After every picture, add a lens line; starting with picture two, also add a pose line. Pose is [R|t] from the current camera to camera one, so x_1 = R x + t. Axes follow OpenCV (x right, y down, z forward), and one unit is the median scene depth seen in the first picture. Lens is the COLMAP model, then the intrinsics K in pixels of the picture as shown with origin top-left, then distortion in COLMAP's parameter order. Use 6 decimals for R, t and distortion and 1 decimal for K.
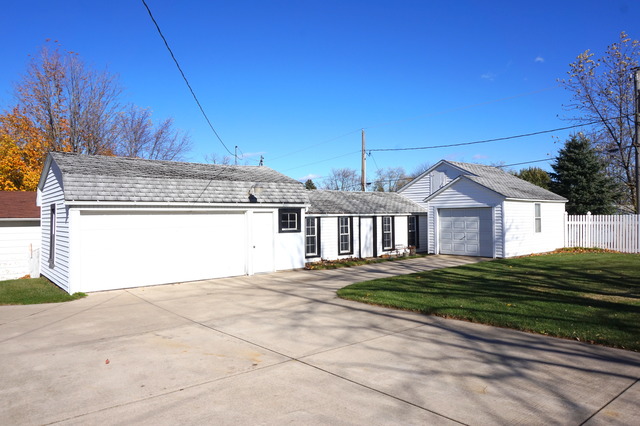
lens RADIAL K [[440.1, 0, 320.0], [0, 440.1, 213.0], [0, 0, 1]] dist [-0.025519, 0.002912]
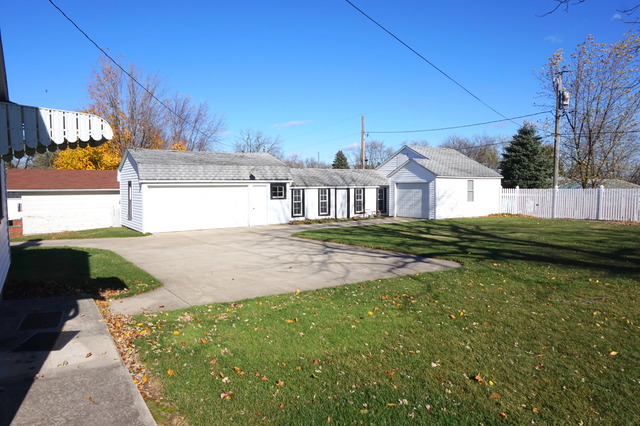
lens RADIAL K [[430.7, 0, 320.0], [0, 430.7, 213.0], [0, 0, 1]] dist [-0.073453, 0.000448]
pose [[0.996458, 0.011136, -0.083350, 0.162313], [-0.005092, 0.997364, 0.072380, -0.013361], [0.083937, -0.071700, 0.993888, -0.372460]]
